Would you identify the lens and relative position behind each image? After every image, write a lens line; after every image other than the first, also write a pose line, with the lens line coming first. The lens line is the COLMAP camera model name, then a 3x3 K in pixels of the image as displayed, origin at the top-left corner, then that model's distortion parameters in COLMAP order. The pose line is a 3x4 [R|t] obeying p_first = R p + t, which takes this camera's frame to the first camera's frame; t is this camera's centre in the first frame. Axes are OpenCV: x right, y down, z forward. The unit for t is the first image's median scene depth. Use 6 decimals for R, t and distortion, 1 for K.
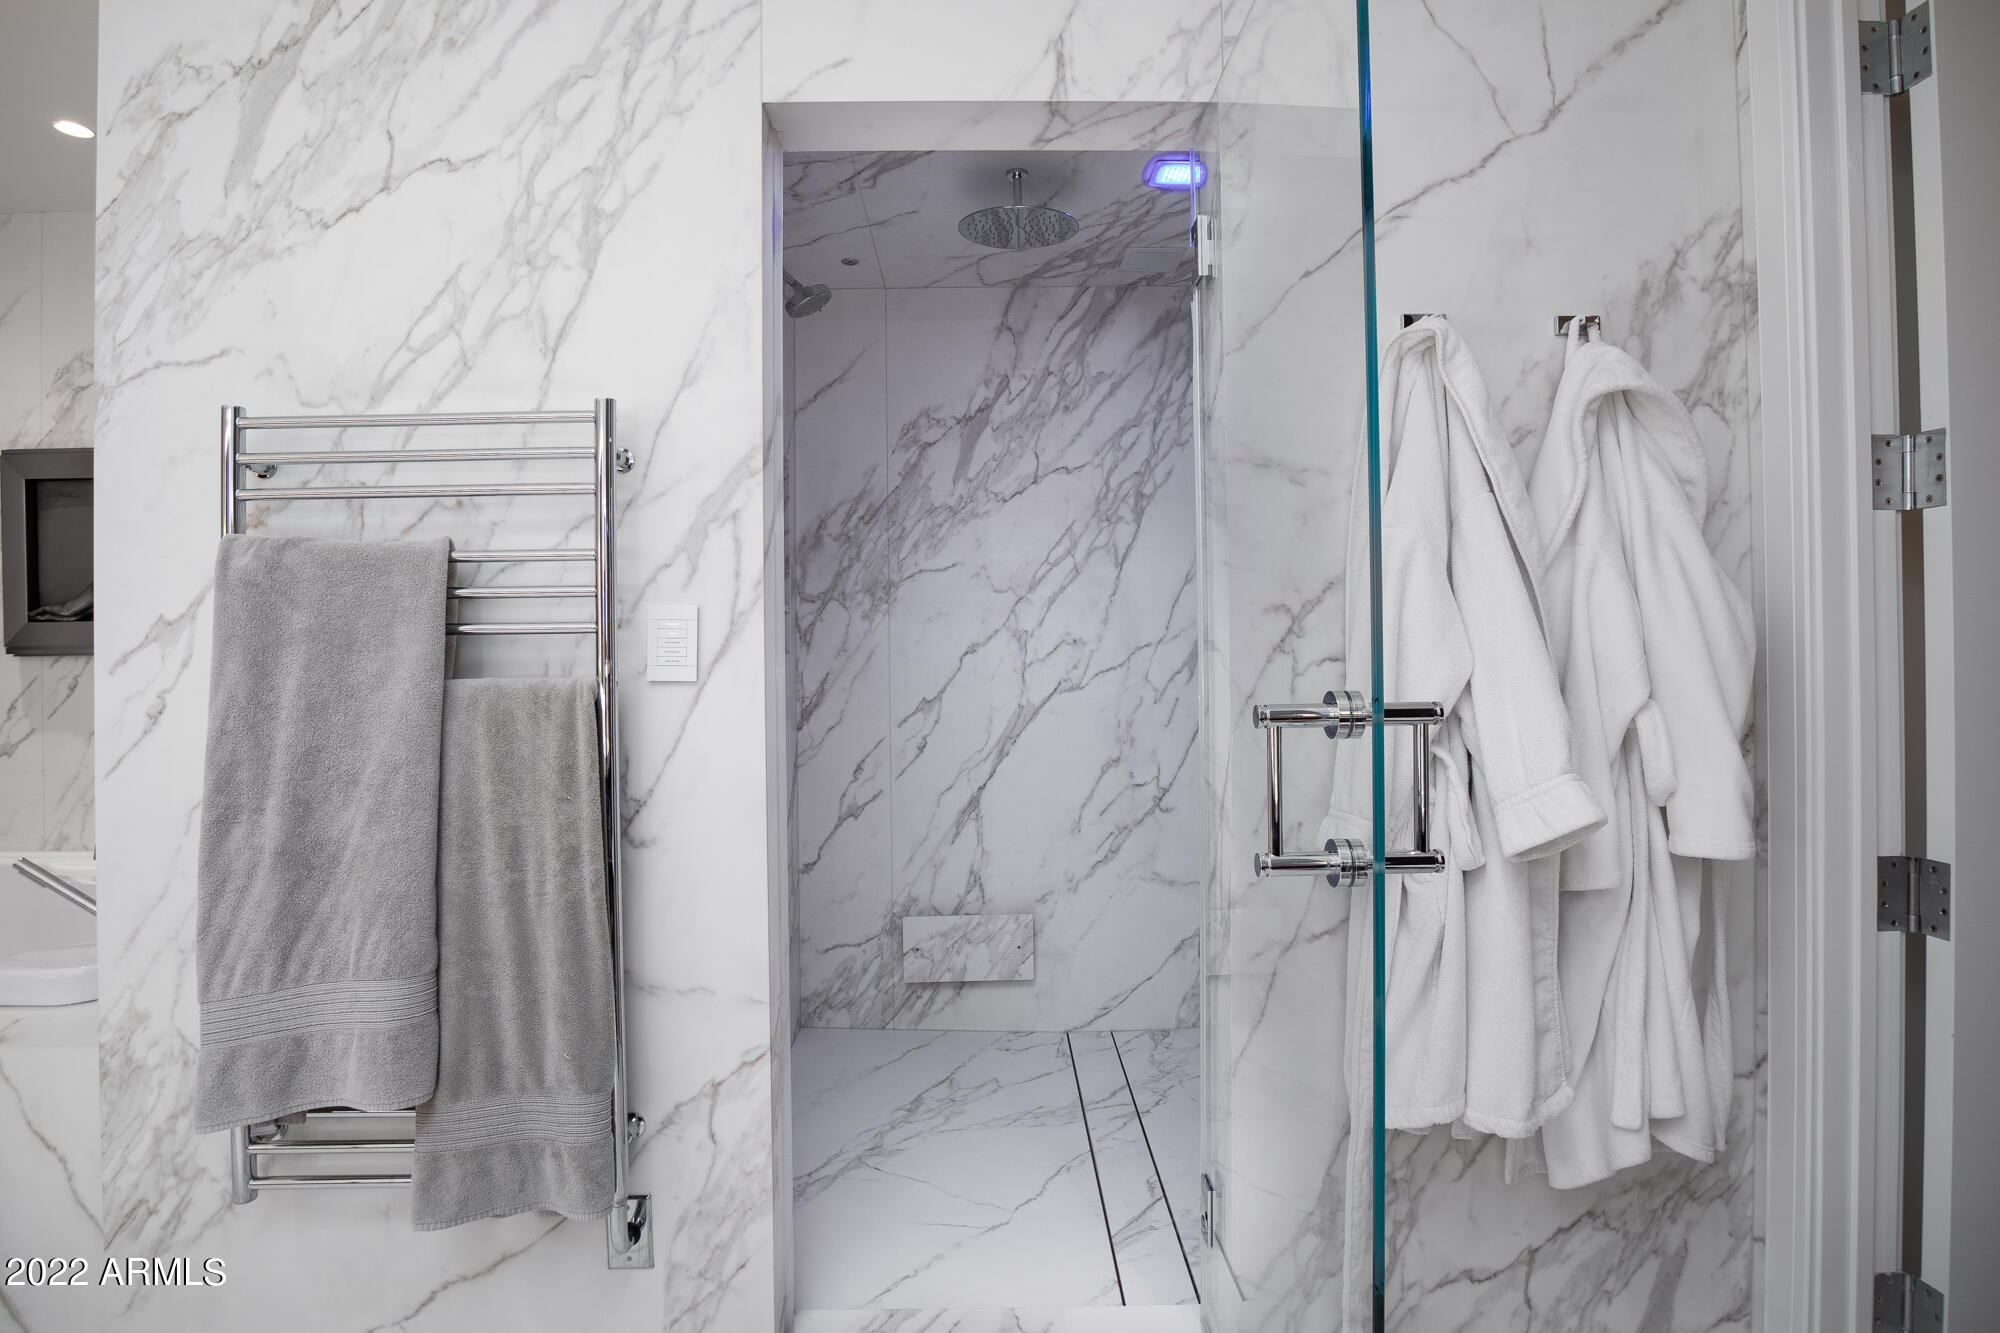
lens RADIAL K [[1005.9, 0, 990.1], [0, 1005.9, 636.6], [0, 0, 1]] dist [-0.018396, -0.001984]
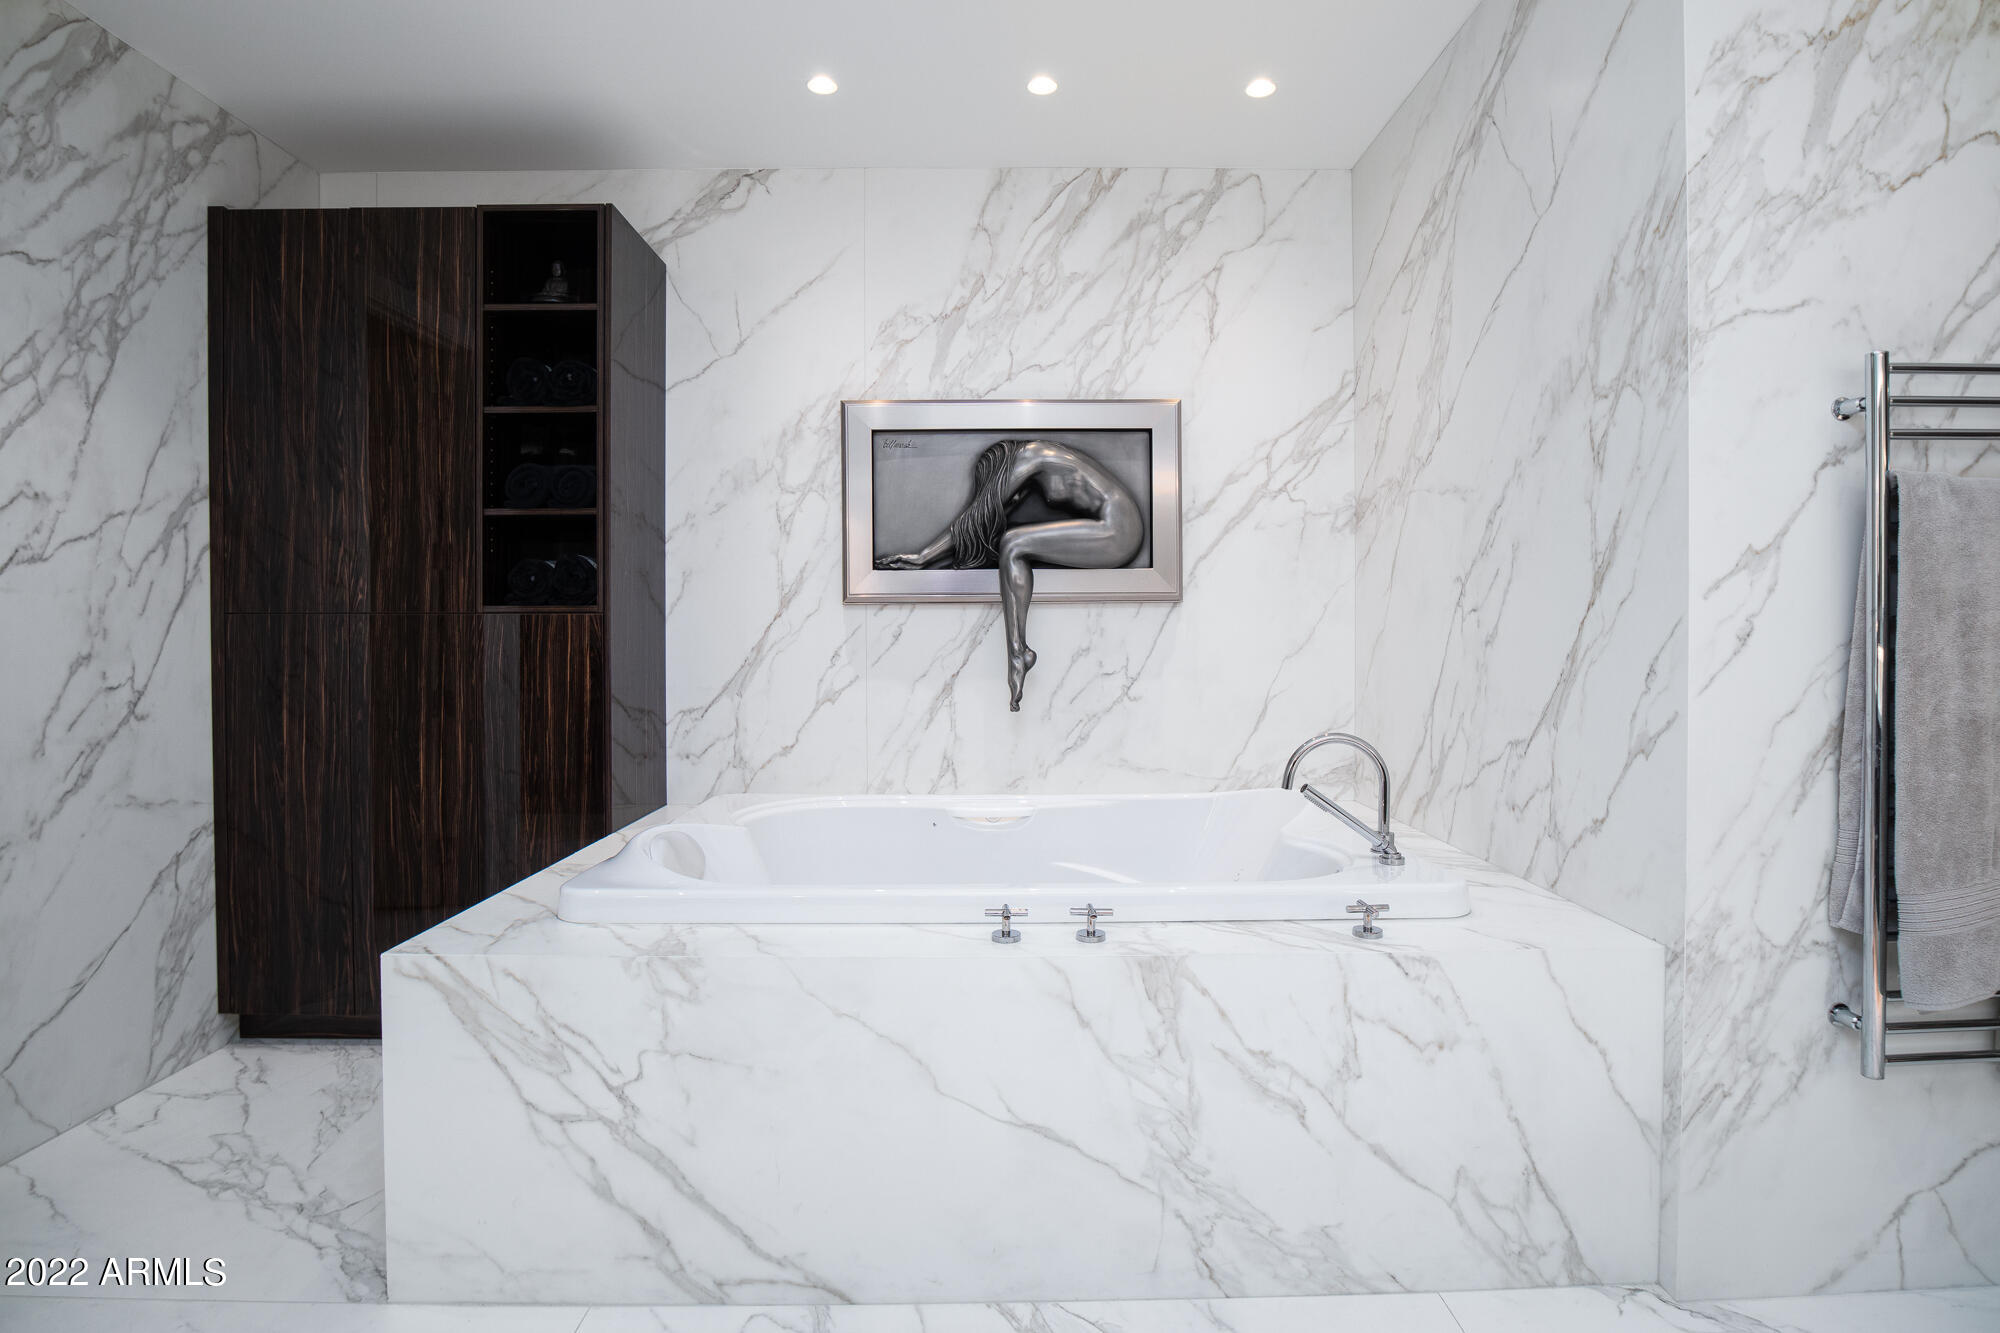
lens RADIAL K [[1005.9, 0, 990.1], [0, 1005.9, 636.6], [0, 0, 1]] dist [-0.018396, -0.001984]
pose [[0.999940, 0.007974, 0.007574, -1.664537], [-0.008103, 0.999821, 0.017122, 0.066363], [-0.007436, -0.017182, 0.999825, -0.078157]]
